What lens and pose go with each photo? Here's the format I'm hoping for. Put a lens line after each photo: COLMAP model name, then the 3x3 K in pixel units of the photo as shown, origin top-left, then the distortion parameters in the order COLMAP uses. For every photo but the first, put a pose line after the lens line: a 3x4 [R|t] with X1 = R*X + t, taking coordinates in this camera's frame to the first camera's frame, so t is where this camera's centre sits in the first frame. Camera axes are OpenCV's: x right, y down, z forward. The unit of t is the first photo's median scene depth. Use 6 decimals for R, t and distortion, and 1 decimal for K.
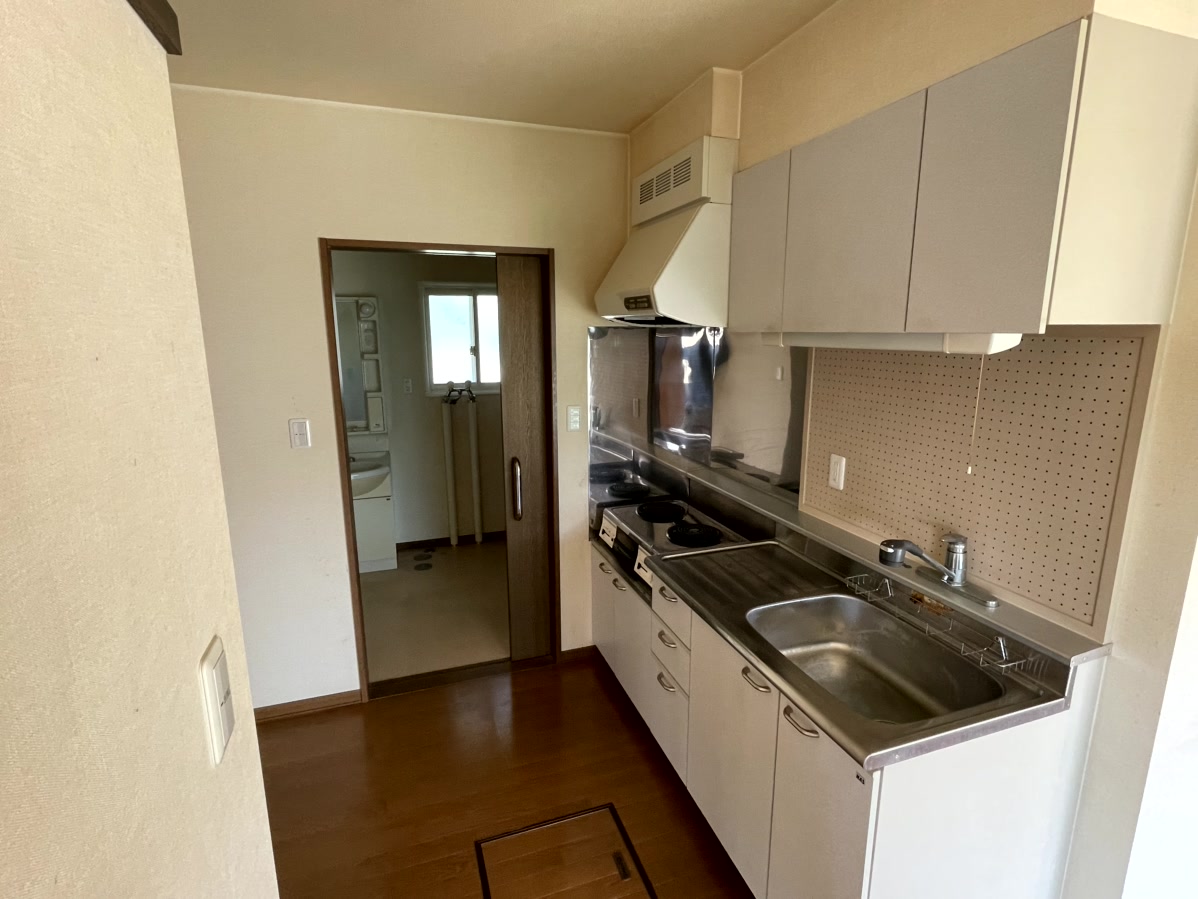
lens RADIAL K [[595.0, 0, 599.0], [0, 595.0, 449.5], [0, 0, 1]] dist [0.000697, 0.000010]
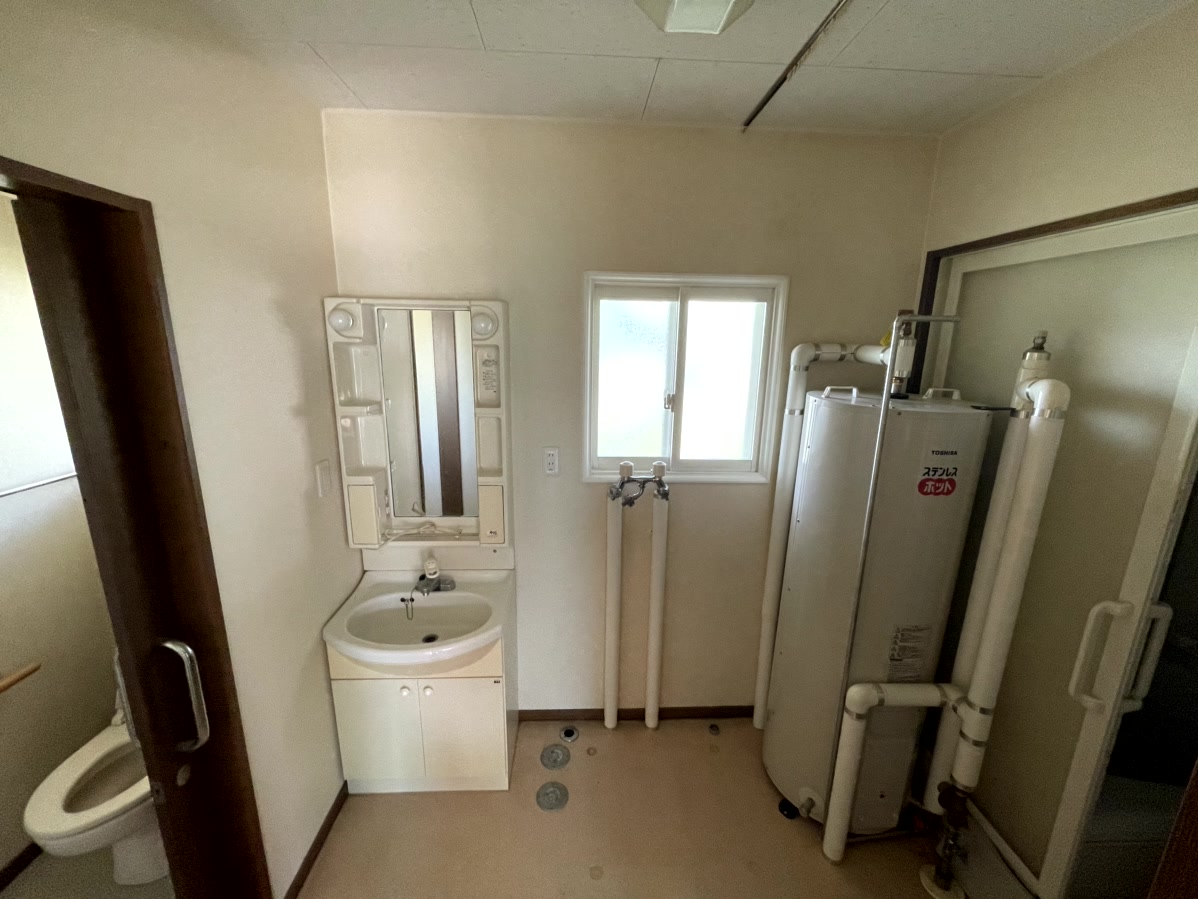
lens RADIAL K [[475.3, 0, 599.0], [0, 475.3, 449.5], [0, 0, 1]] dist [-0.000661, -0.000006]
pose [[0.957701, 0.083054, -0.275520, -0.153642], [-0.076638, 0.996479, 0.033990, -0.135118], [0.277373, -0.011437, 0.960694, 0.572985]]
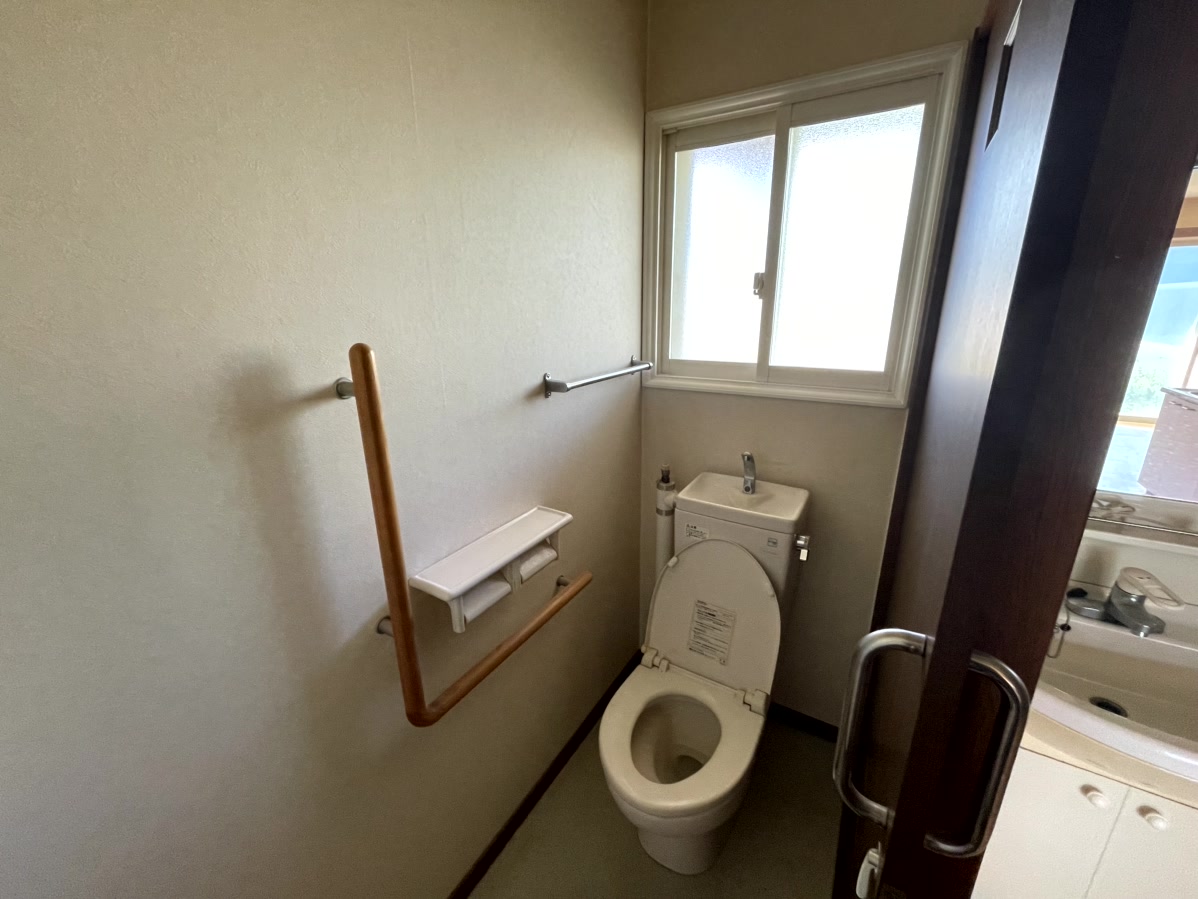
lens RADIAL K [[475.3, 0, 599.0], [0, 475.3, 449.5], [0, 0, 1]] dist [-0.000661, -0.000006]
pose [[0.629888, 0.207817, -0.748367, -0.015841], [-0.141869, 0.978113, 0.152208, -0.092392], [0.763619, 0.010296, 0.645585, 0.724829]]
